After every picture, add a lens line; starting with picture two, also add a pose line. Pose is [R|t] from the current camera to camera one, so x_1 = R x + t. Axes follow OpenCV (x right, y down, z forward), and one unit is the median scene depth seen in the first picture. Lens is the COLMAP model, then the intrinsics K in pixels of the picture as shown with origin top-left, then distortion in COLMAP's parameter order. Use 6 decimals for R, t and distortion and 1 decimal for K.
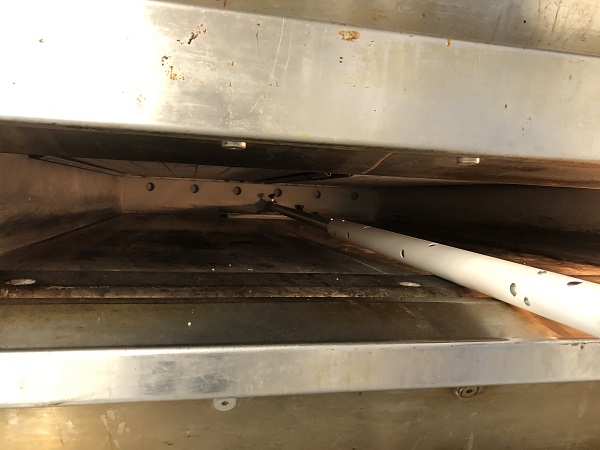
lens RADIAL K [[490.7, 0, 299.9], [0, 490.7, 223.7], [0, 0, 1]] dist [0.021607, -0.014875]
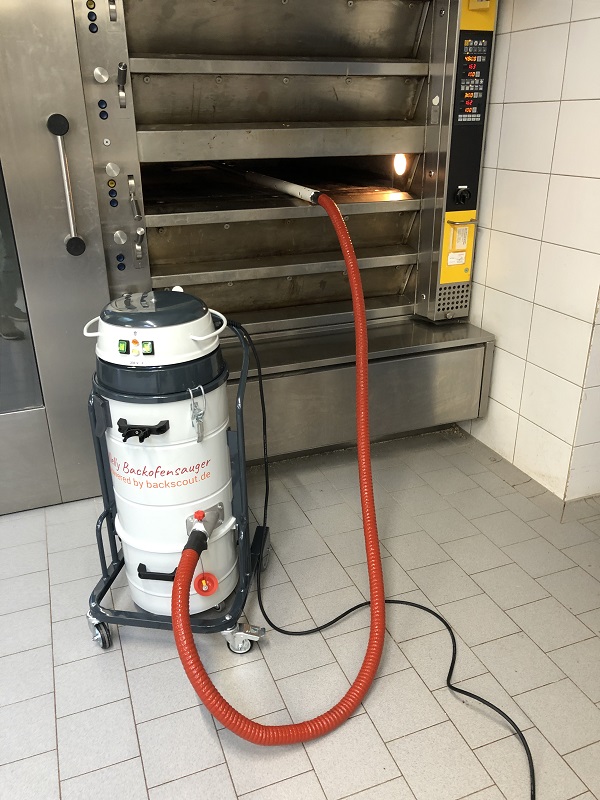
lens RADIAL K [[654.3, 0, 301.3], [0, 654.3, 400.3], [0, 0, 1]] dist [0.021607, -0.014875]
pose [[0.986672, -0.117509, 0.112563, -0.312683], [0.070652, 0.932505, 0.354180, -0.173199], [-0.146585, -0.341507, 0.928378, -4.453612]]
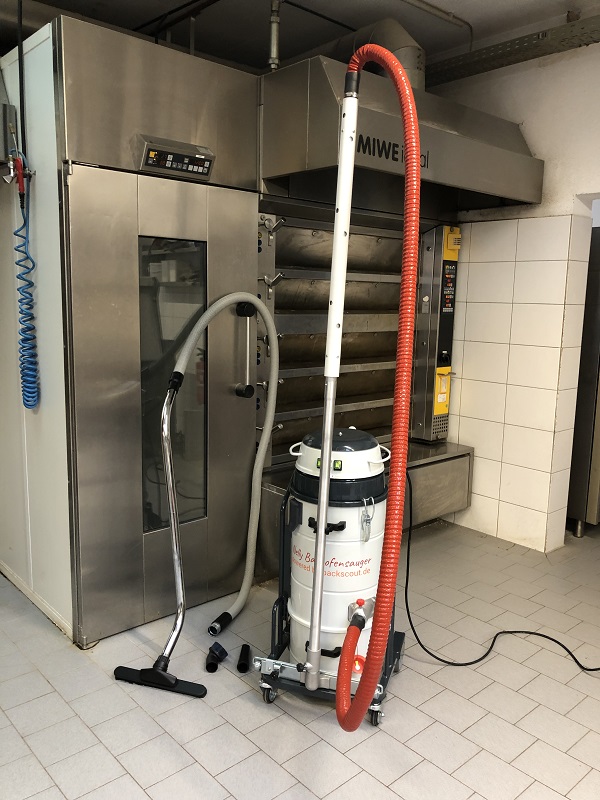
lens RADIAL K [[654.3, 0, 306.4], [0, 654.3, 397.7], [0, 0, 1]] dist [0.021607, -0.014875]
pose [[0.867451, -0.108137, 0.485628, -3.739335], [0.049430, 0.989996, 0.132154, -0.403363], [-0.495061, -0.090633, 0.864118, -5.315147]]
